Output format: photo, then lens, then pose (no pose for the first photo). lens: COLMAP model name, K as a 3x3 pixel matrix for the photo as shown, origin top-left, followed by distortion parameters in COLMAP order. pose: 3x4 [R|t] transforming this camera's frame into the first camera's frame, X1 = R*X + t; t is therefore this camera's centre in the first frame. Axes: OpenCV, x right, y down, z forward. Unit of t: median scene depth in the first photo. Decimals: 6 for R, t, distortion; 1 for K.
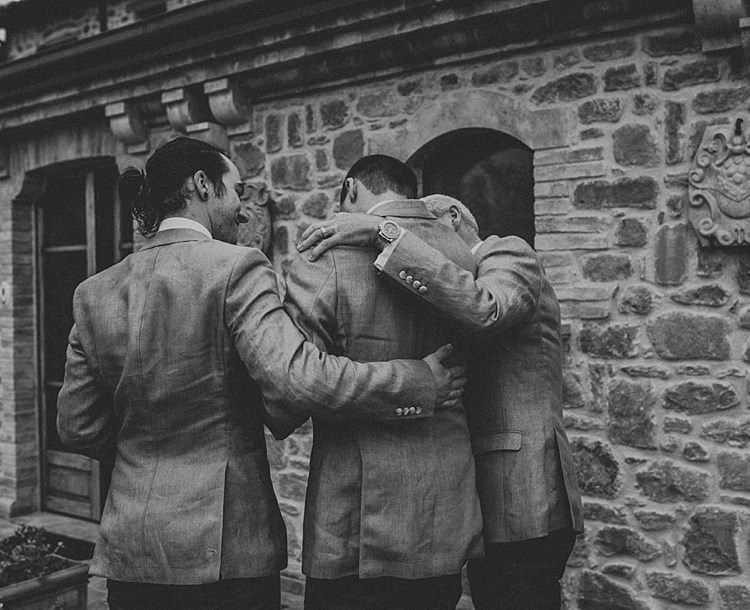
lens RADIAL K [[891.2, 0, 375.0], [0, 891.2, 305.0], [0, 0, 1]] dist [-0.039836, 0.008376]
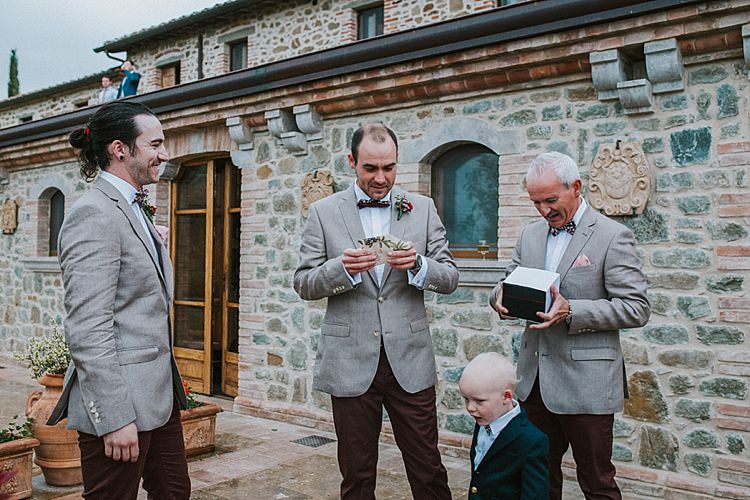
lens RADIAL K [[718.9, 0, 375.0], [0, 718.9, 250.0], [0, 0, 1]] dist [-0.042923, 0.027746]
pose [[0.999265, 0.025978, -0.028183, -0.007240], [-0.026748, 0.999269, -0.027298, 0.039526], [0.027454, 0.028032, 0.999230, -0.299268]]
